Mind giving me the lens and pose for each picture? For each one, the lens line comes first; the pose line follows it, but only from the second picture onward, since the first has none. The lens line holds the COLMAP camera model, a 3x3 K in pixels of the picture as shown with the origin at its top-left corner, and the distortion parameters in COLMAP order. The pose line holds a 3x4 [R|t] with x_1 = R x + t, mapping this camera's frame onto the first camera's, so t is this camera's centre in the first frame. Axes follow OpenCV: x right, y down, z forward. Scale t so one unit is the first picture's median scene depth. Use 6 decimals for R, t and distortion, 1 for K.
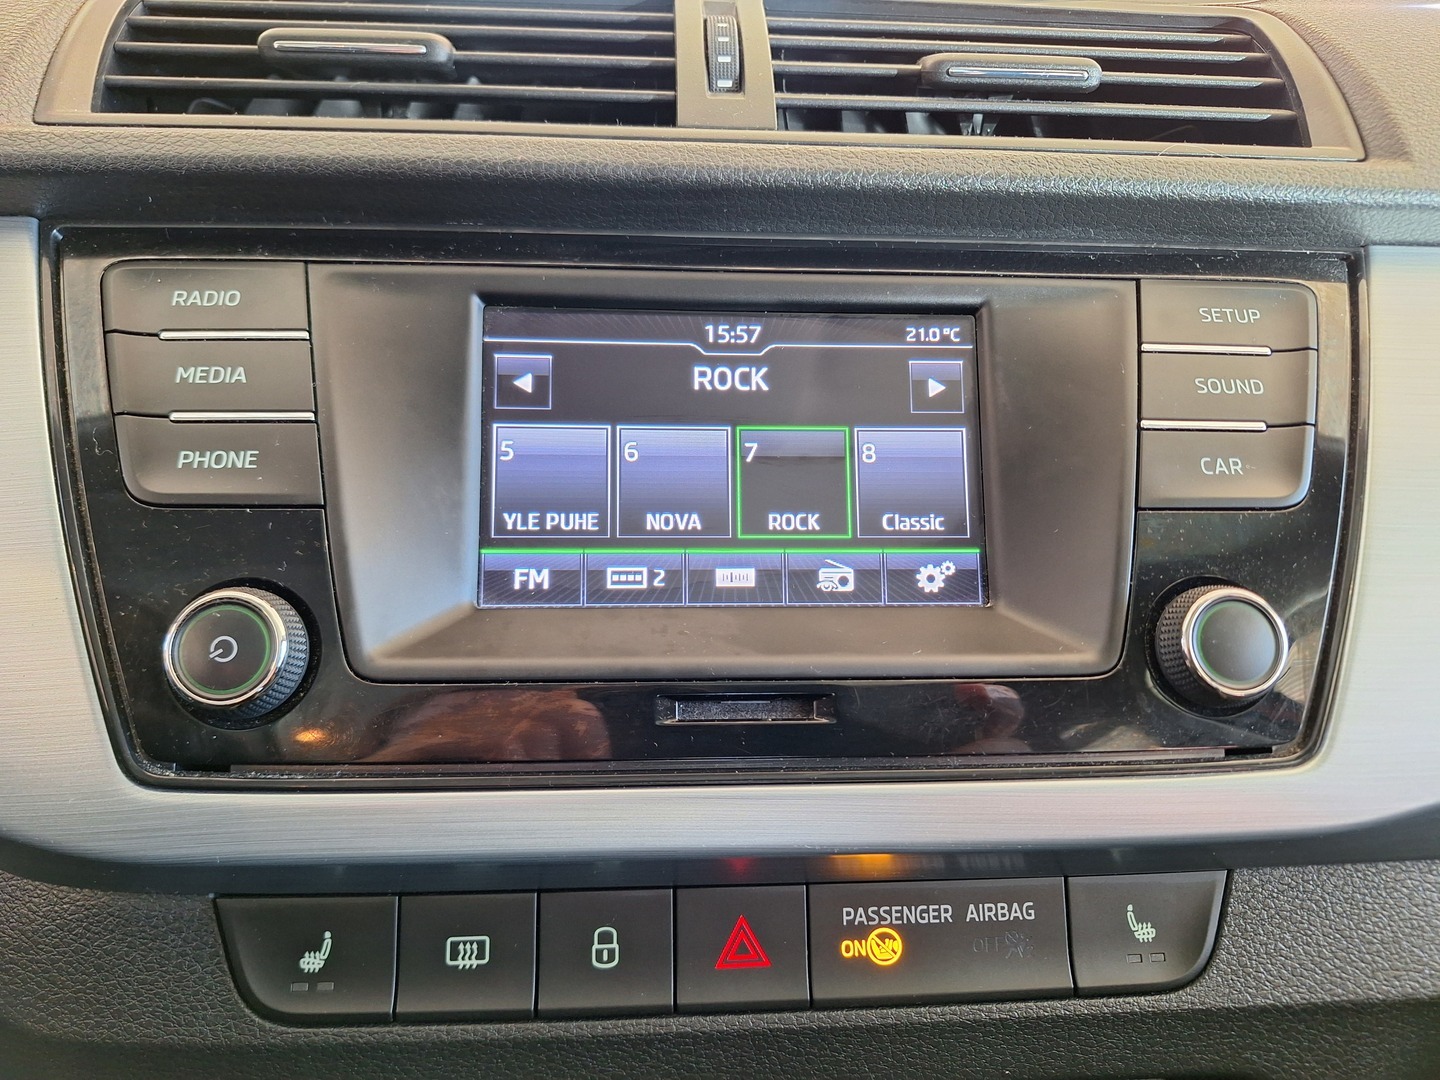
lens RADIAL K [[1027.5, 0, 727.9], [0, 1027.5, 551.8], [0, 0, 1]] dist [0.102556, -0.150714]
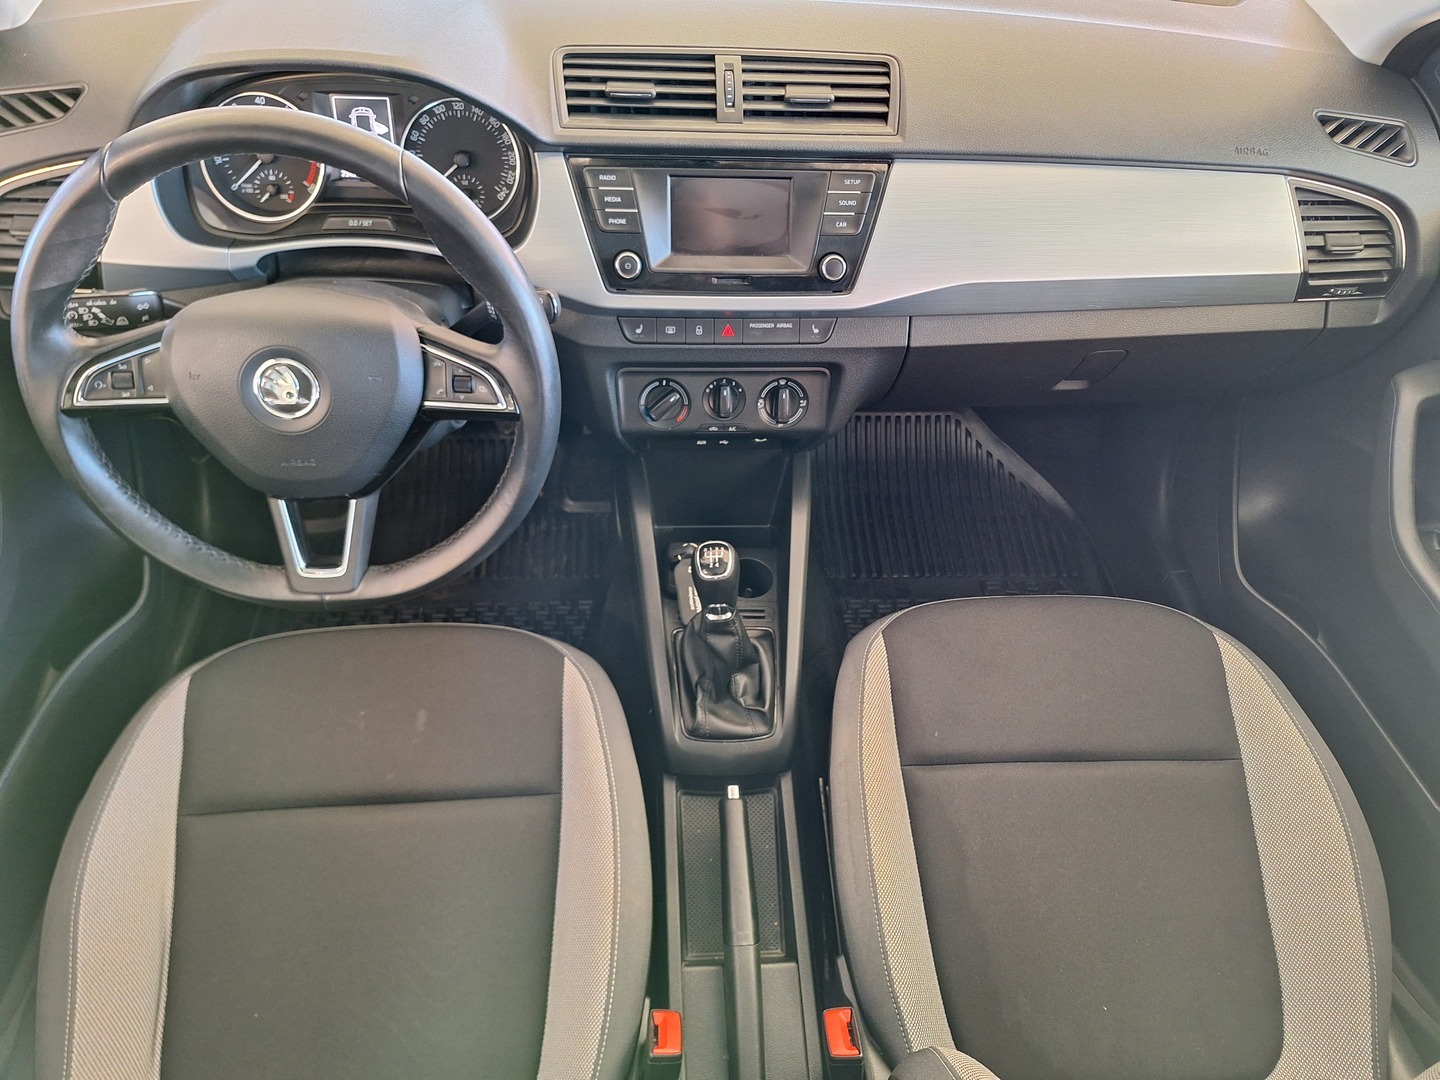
lens RADIAL K [[1027.5, 0, 727.9], [0, 1027.5, 551.8], [0, 0, 1]] dist [0.102556, -0.150714]
pose [[0.999379, 0.019444, 0.029383, -0.101486], [-0.030861, 0.885453, 0.463703, -0.875693], [-0.017001, -0.464322, 0.885504, -3.496967]]
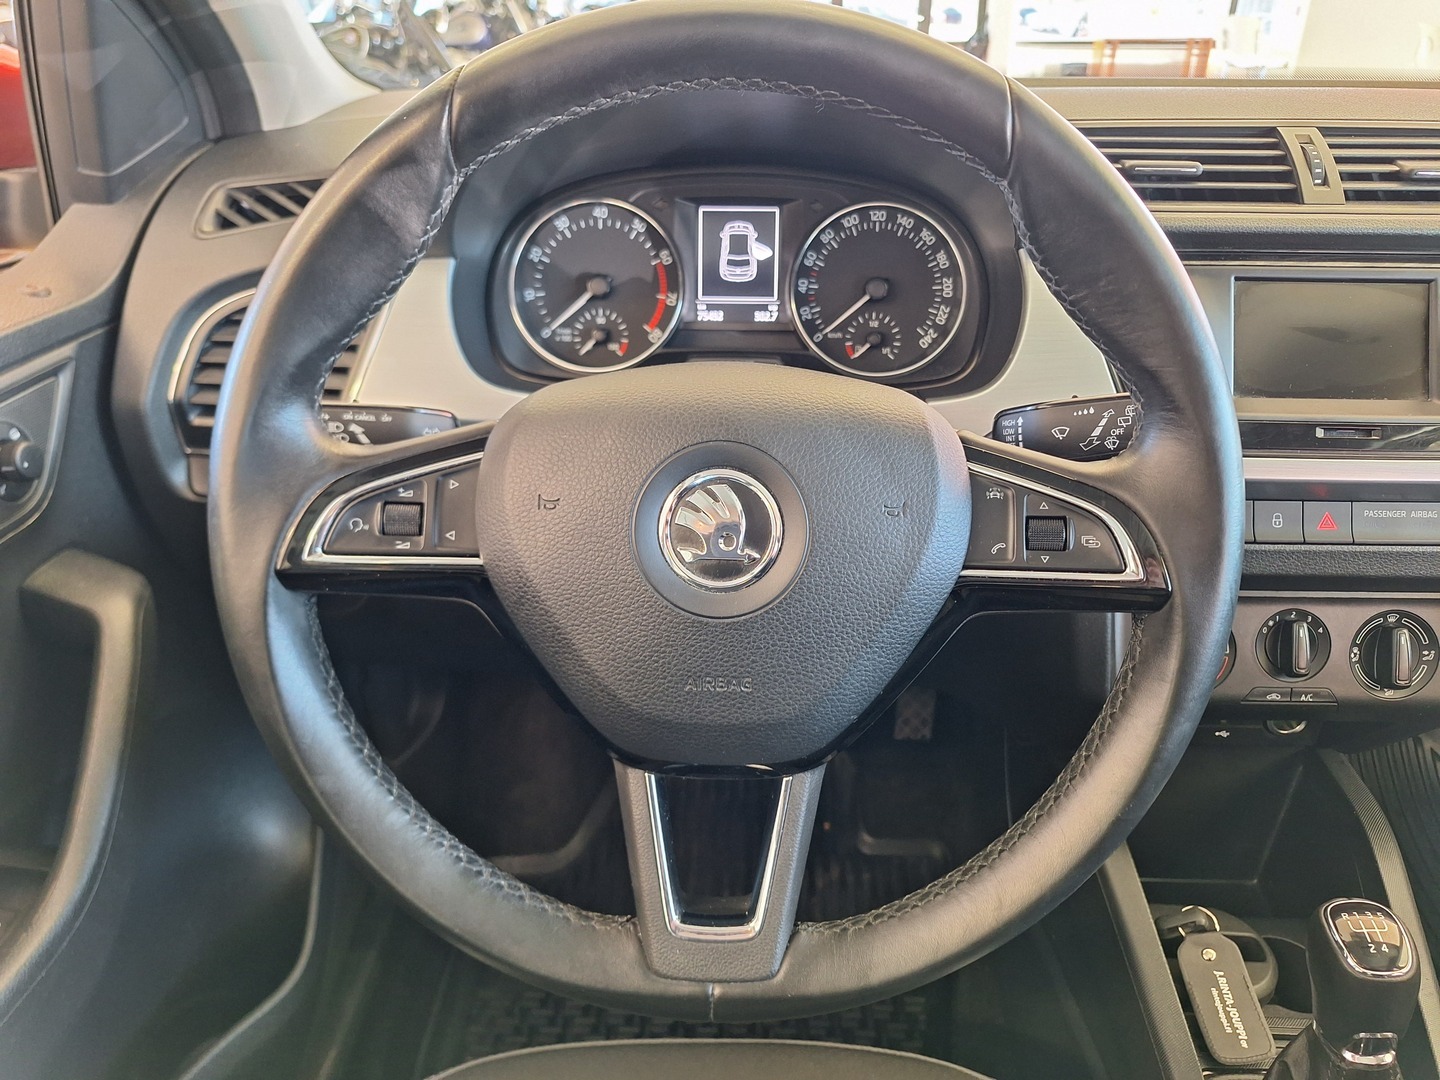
lens RADIAL K [[1027.5, 0, 727.9], [0, 1027.5, 551.8], [0, 0, 1]] dist [0.102556, -0.150714]
pose [[0.996592, 0.025672, -0.078394, -1.321270], [-0.014529, 0.990110, 0.139541, 0.089173], [0.081201, -0.137927, 0.987108, -1.836554]]
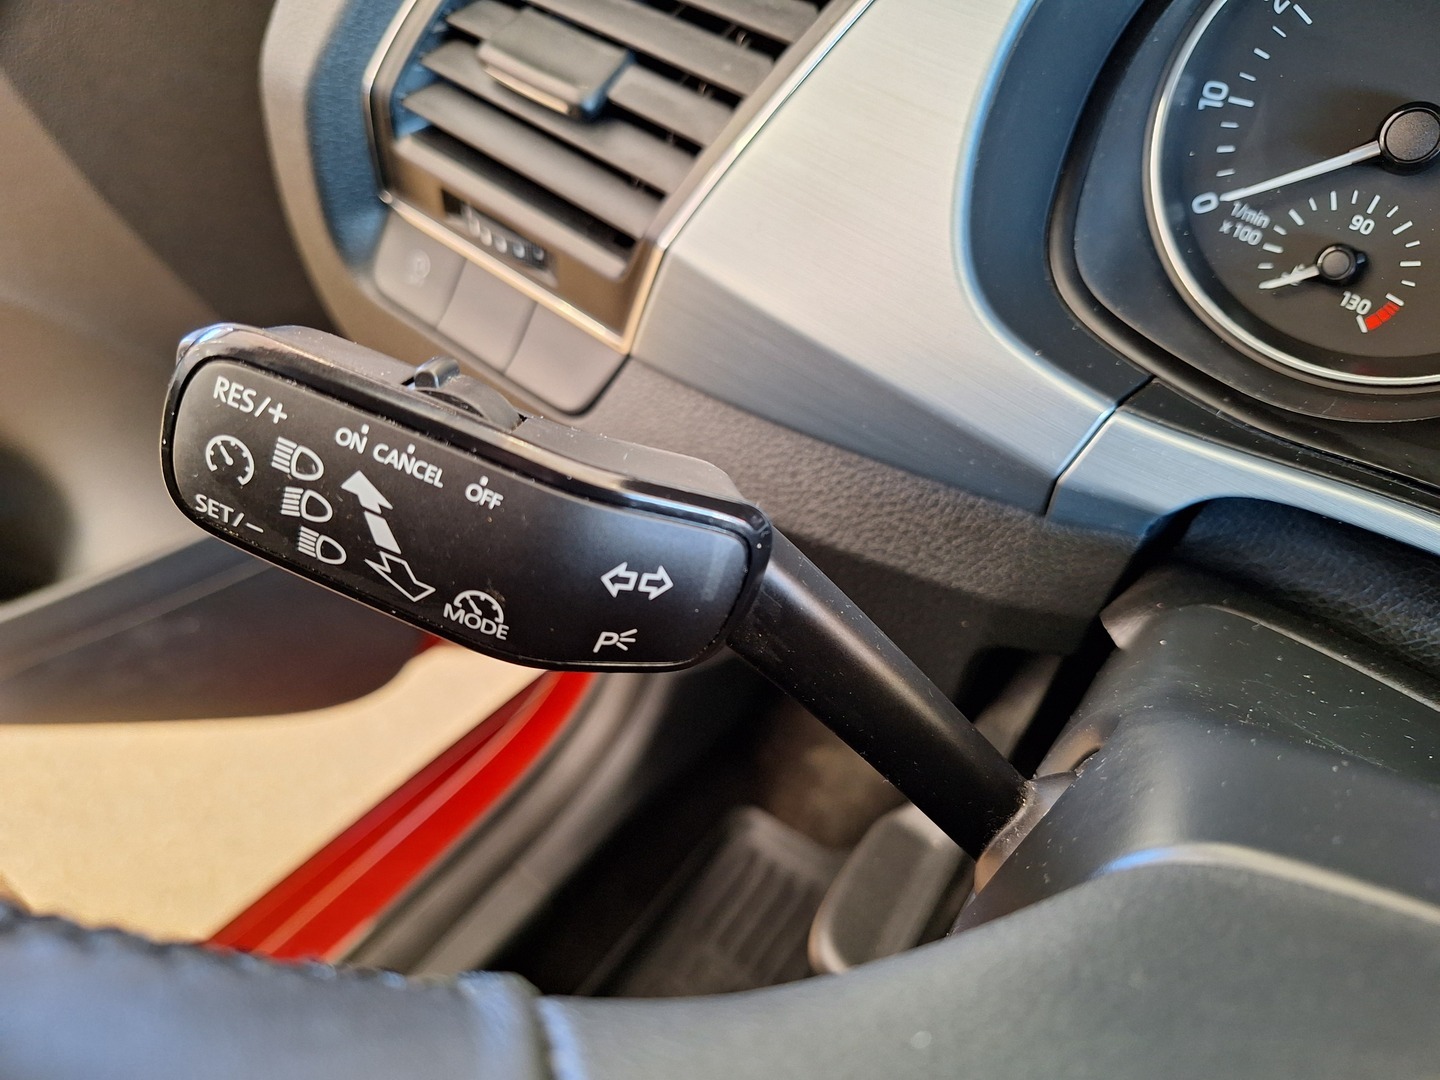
lens RADIAL K [[1082.3, 0, 719.6], [0, 1082.3, 569.6], [0, 0, 1]] dist [-0.000784, -0.043944]
pose [[0.771589, 0.507553, -0.383459, -1.854682], [-0.327900, 0.833894, 0.443963, -0.132223], [0.545098, -0.216821, 0.809850, -0.170145]]
